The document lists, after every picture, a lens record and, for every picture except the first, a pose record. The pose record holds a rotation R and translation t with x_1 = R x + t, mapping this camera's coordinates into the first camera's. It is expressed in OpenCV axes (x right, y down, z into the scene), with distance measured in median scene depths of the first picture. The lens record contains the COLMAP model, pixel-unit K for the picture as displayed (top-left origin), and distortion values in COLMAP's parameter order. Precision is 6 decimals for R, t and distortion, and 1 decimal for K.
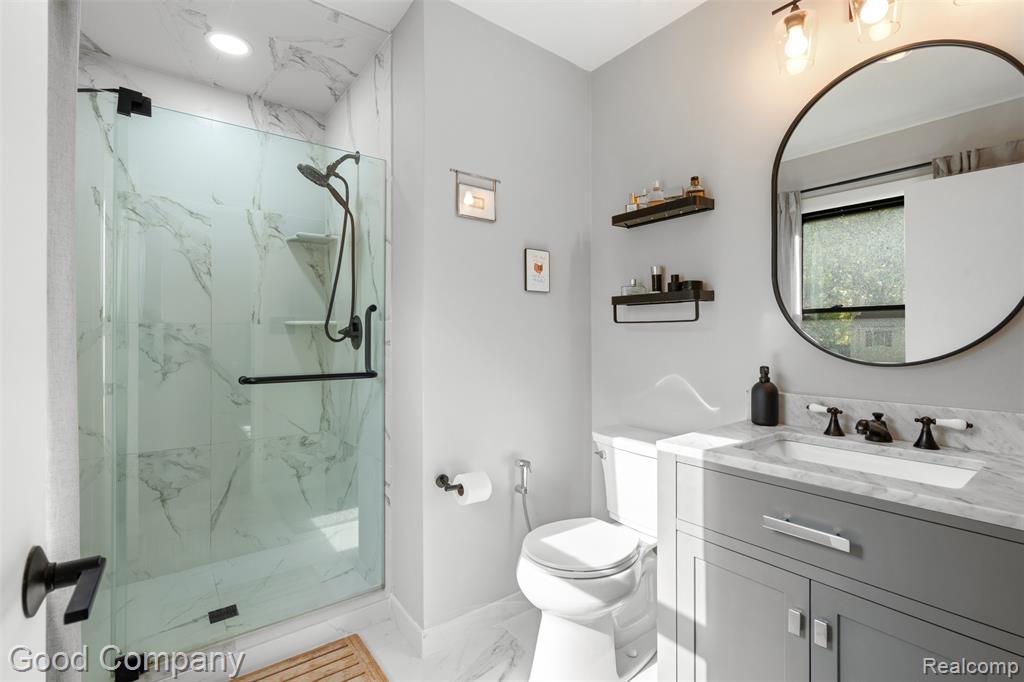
lens RADIAL K [[465.2, 0, 510.8], [0, 465.2, 339.8], [0, 0, 1]] dist [-0.003776, 0.001650]
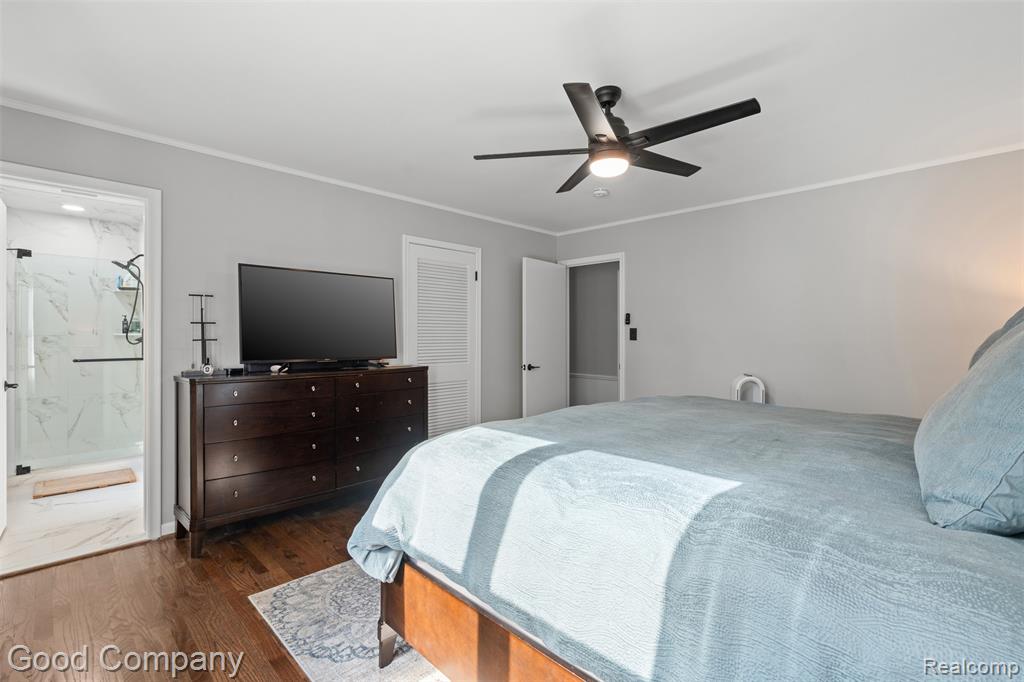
lens RADIAL K [[465.2, 0, 512.7], [0, 465.2, 338.4], [0, 0, 1]] dist [-0.003776, 0.001650]
pose [[0.991951, 0.000326, 0.126623, 1.046751], [-0.000592, 0.999998, 0.002061, -0.027326], [-0.126622, -0.002120, 0.991949, -1.281626]]
